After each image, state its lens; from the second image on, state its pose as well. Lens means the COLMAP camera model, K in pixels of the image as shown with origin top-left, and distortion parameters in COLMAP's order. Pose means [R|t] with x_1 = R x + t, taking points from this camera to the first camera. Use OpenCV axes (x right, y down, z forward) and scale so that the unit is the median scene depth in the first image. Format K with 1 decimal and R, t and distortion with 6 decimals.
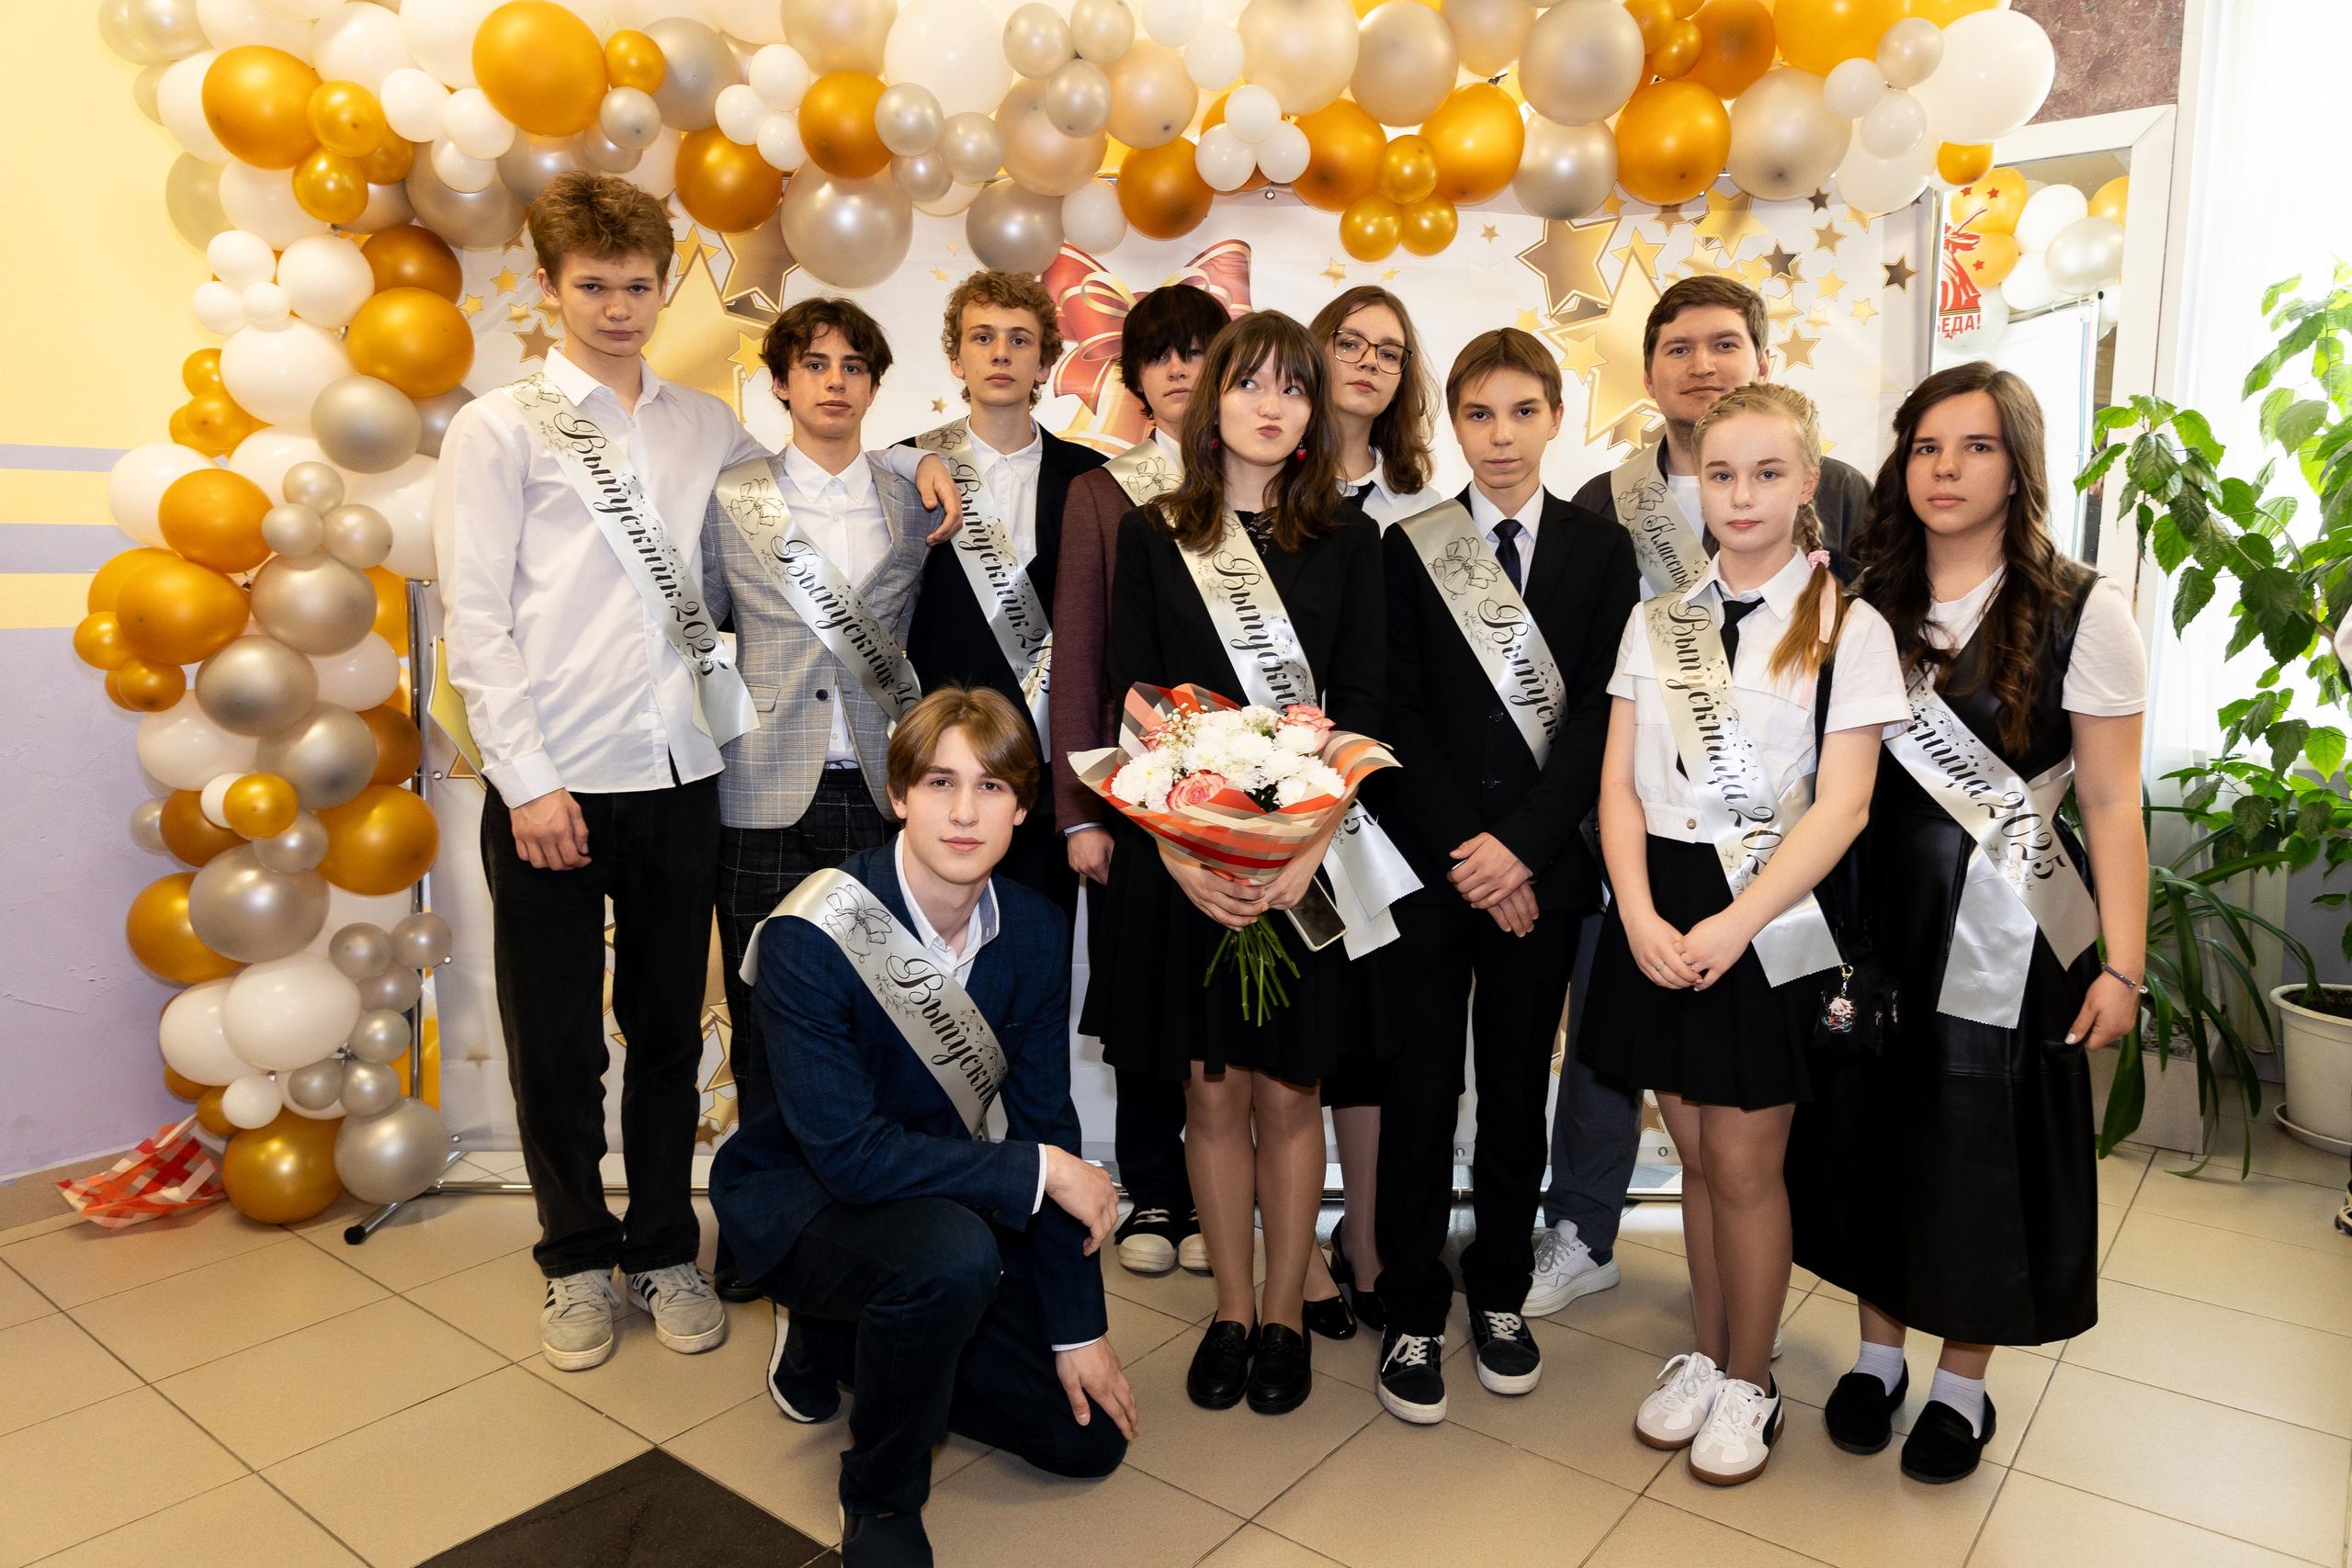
lens RADIAL K [[1702.3, 0, 1198.0], [0, 1702.3, 814.7], [0, 0, 1]] dist [0.011224, -0.008753]
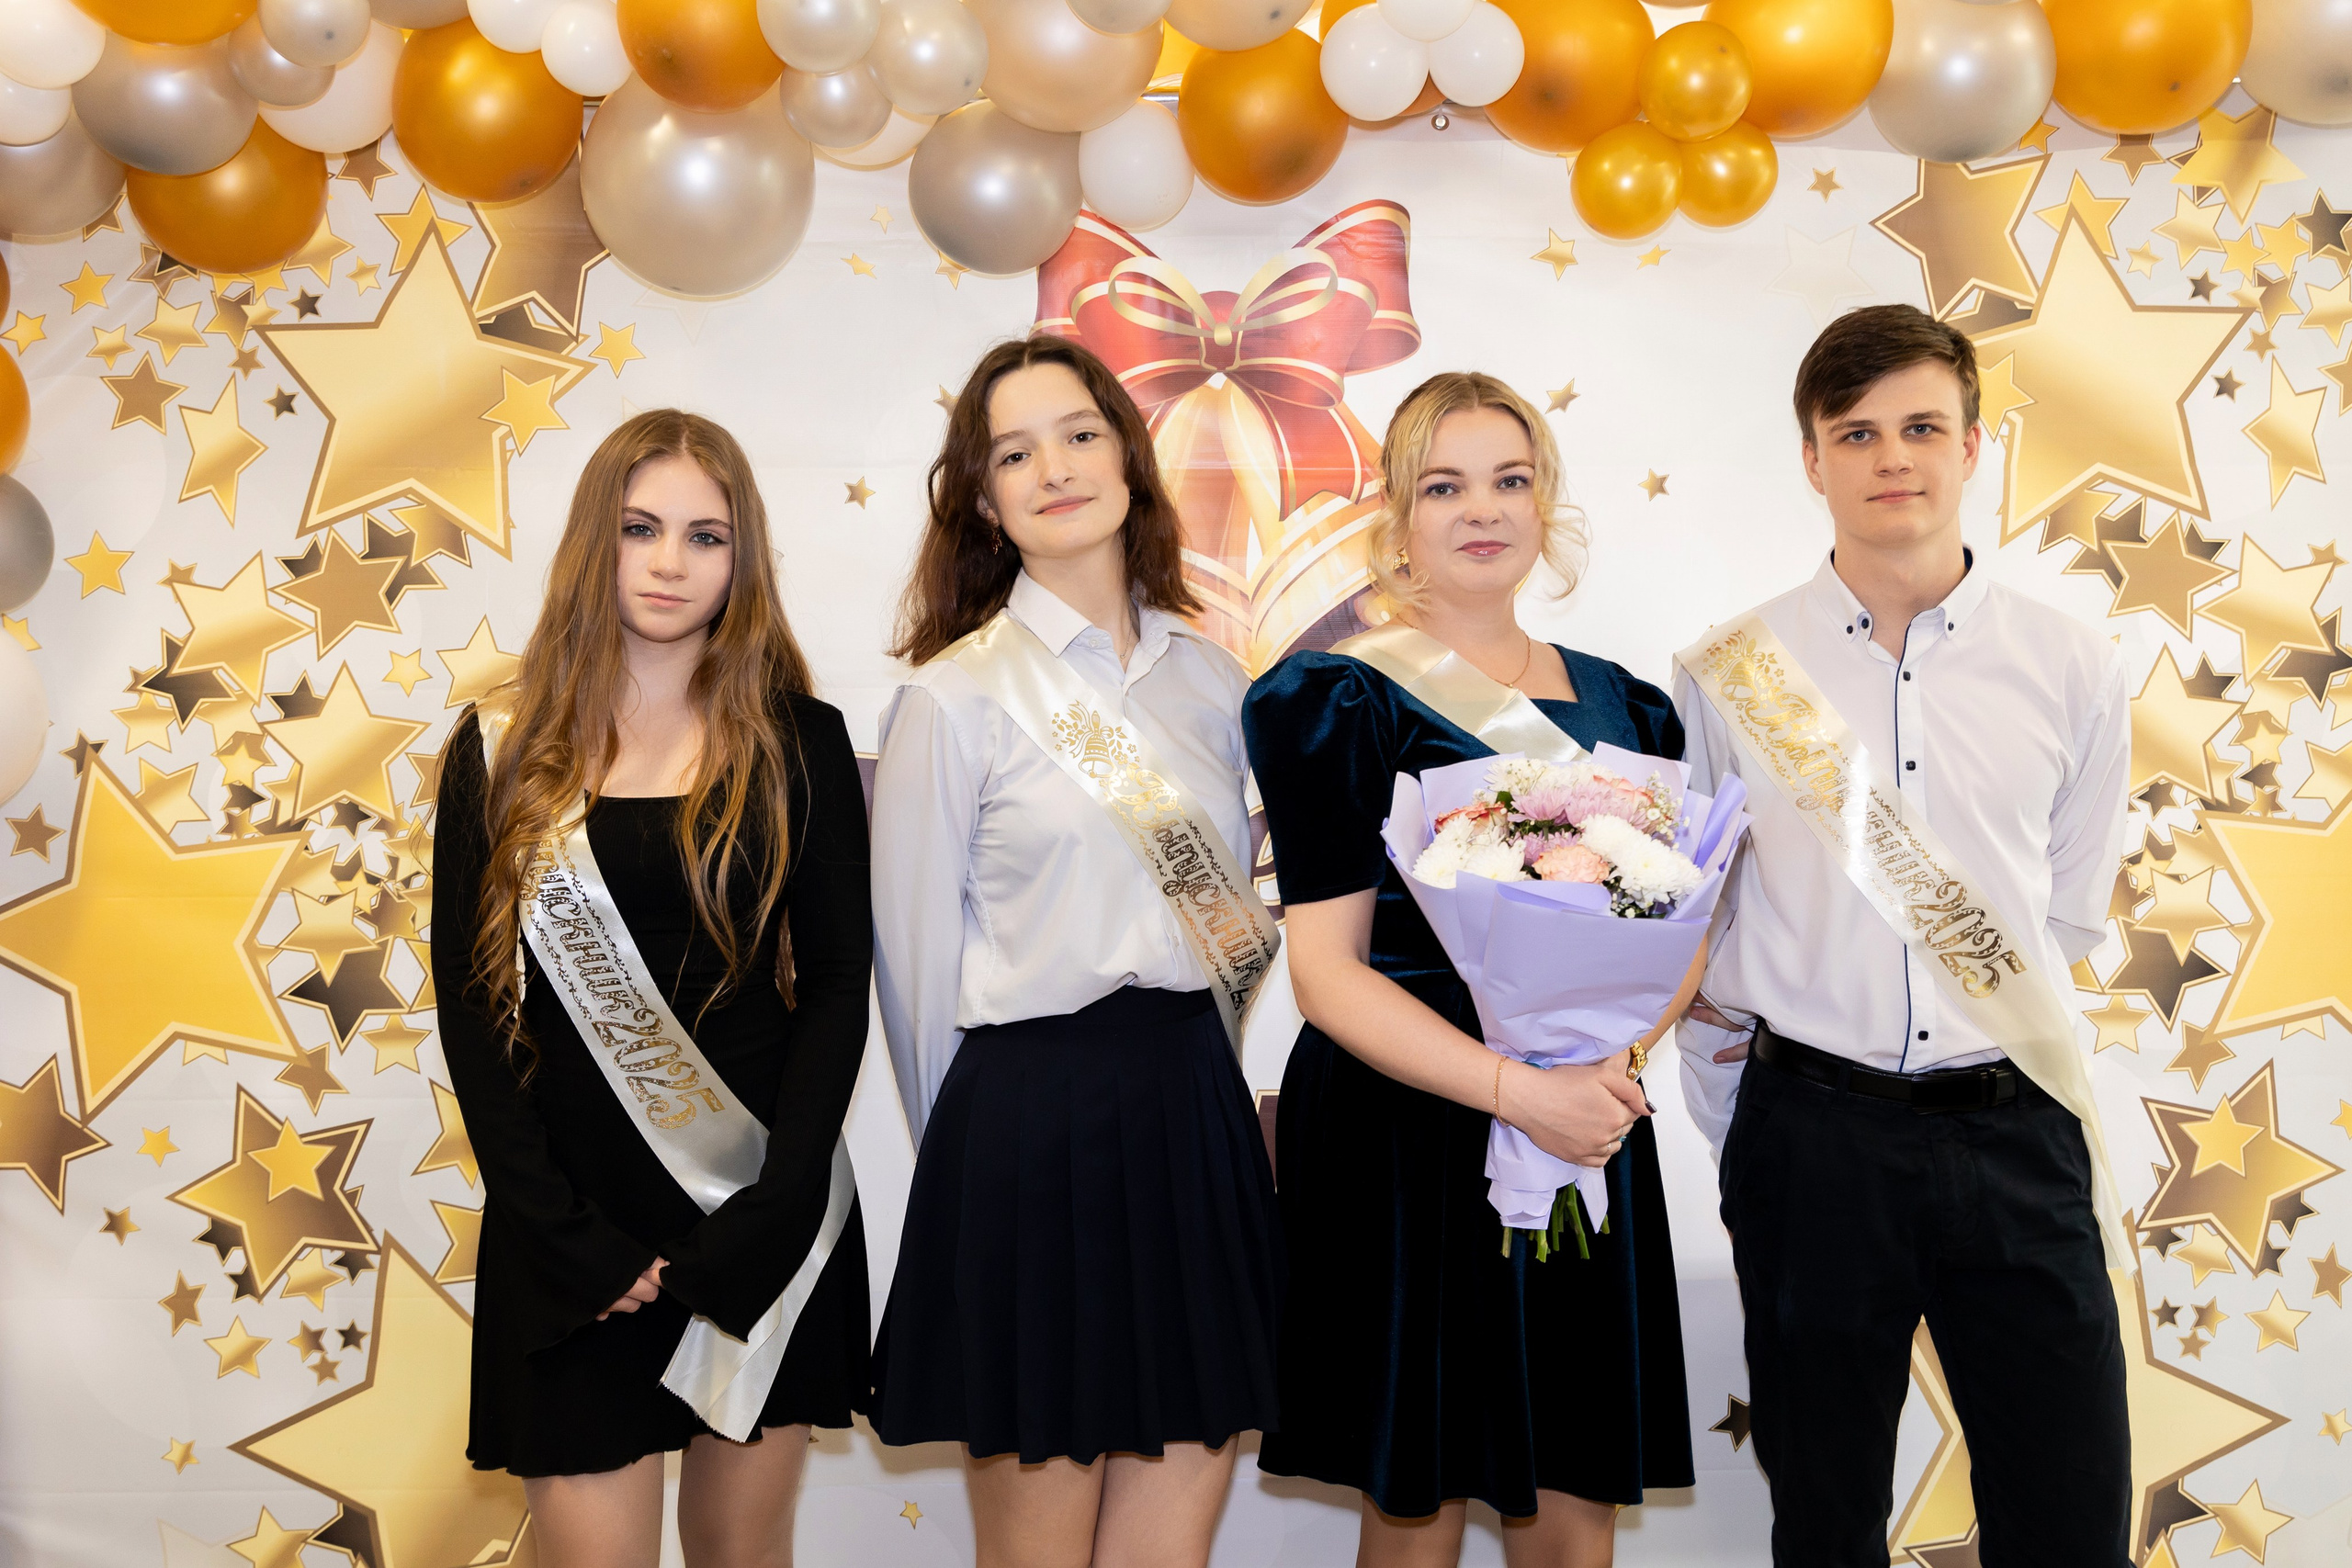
lens RADIAL K [[2497.8, 0, 1170.6], [0, 2497.8, 792.1], [0, 0, 1]] dist [-0.006870, 0.000000]
pose [[0.999595, -0.017626, 0.022326, -0.070197], [0.018867, 0.998216, -0.056652, -0.094047], [-0.021288, 0.057050, 0.998144, 0.181125]]
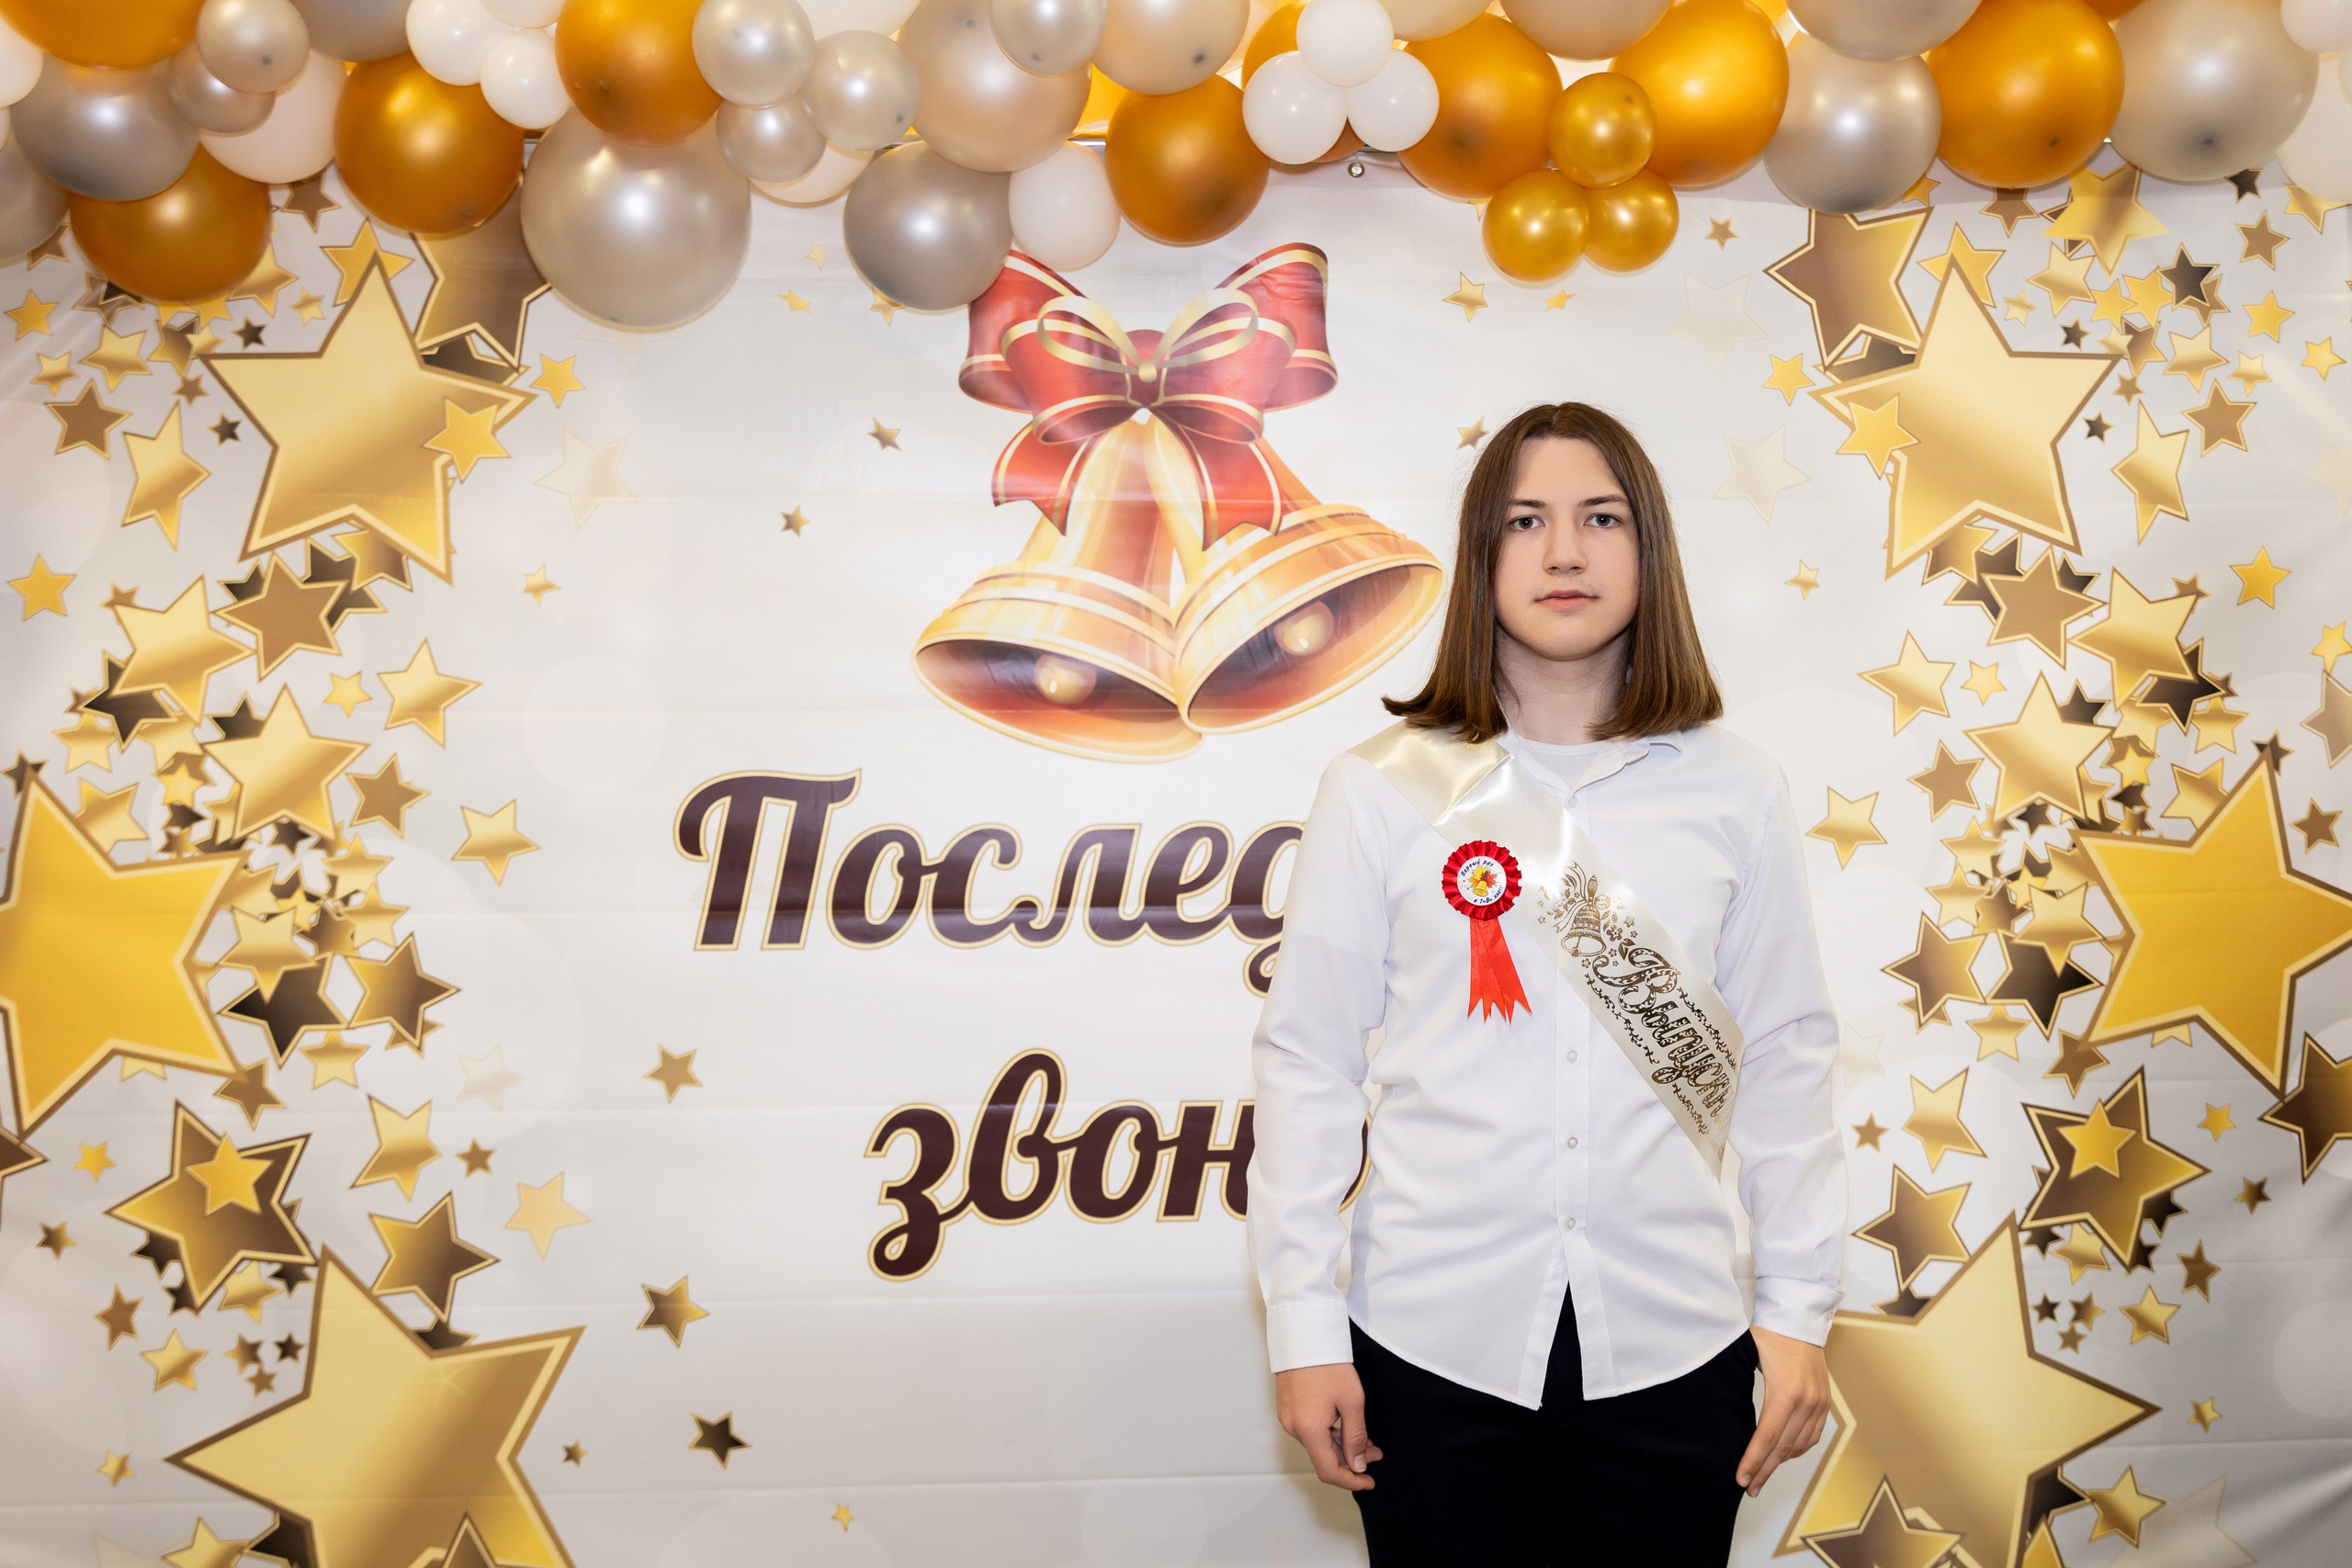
lens RADIAL K [[2218.4, 0, 1191.0], [0, 2218.4, 766.0], [0, 0, 1]] dist [-0.007433, 0.000000]
pose [[0.997710, -0.016030, 0.065711, -0.069185], [0.021068, 0.996831, -0.076705, -0.097803], [-0.064273, 0.077914, 0.994886, 0.249632]]
